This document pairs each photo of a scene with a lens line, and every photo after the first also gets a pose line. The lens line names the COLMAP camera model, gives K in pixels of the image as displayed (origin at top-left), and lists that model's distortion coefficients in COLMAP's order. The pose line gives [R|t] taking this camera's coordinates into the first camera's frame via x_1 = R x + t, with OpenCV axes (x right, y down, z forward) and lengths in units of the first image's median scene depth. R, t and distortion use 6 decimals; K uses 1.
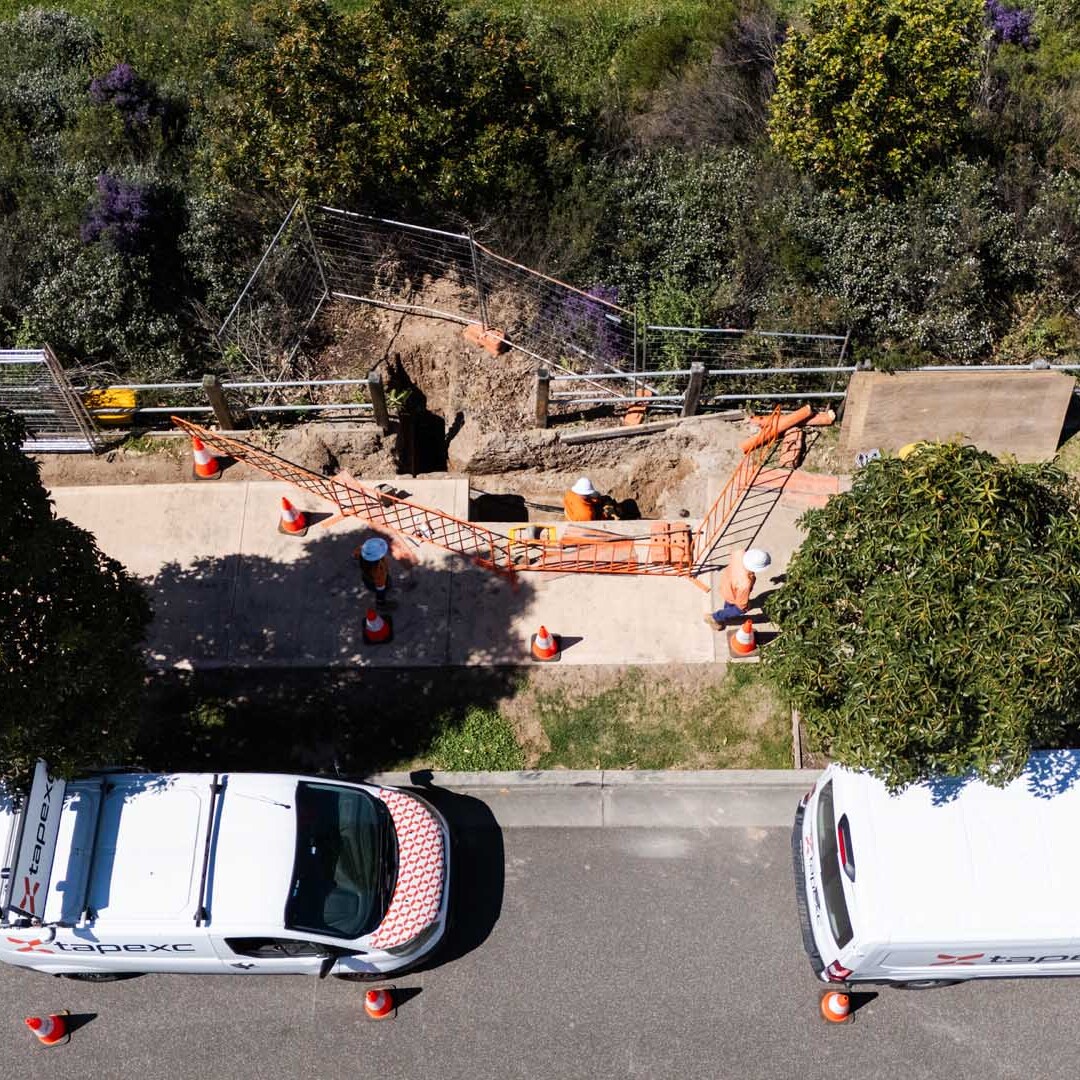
lens RADIAL K [[1395.6, 0, 539.8], [0, 1395.6, 567.8], [0, 0, 1]] dist [0.159888, -0.377513]
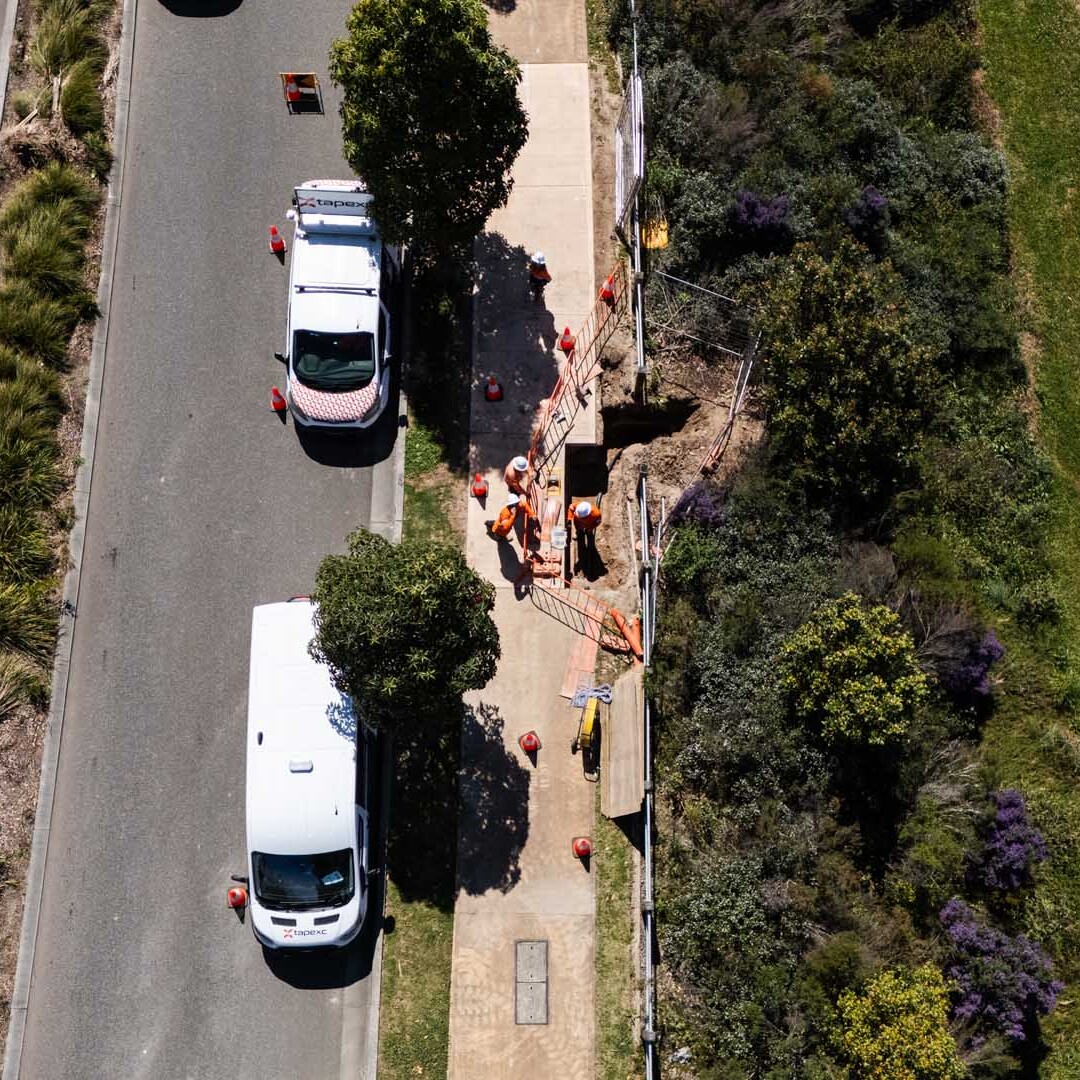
lens RADIAL K [[1395.6, 0, 539.8], [0, 1395.6, 567.8], [0, 0, 1]] dist [0.159888, -0.377513]
pose [[-0.010605, 0.960950, -0.276519, 0.556168], [-0.917654, 0.100504, 0.384462, -0.639876], [0.397240, 0.257825, 0.880753, -0.391002]]
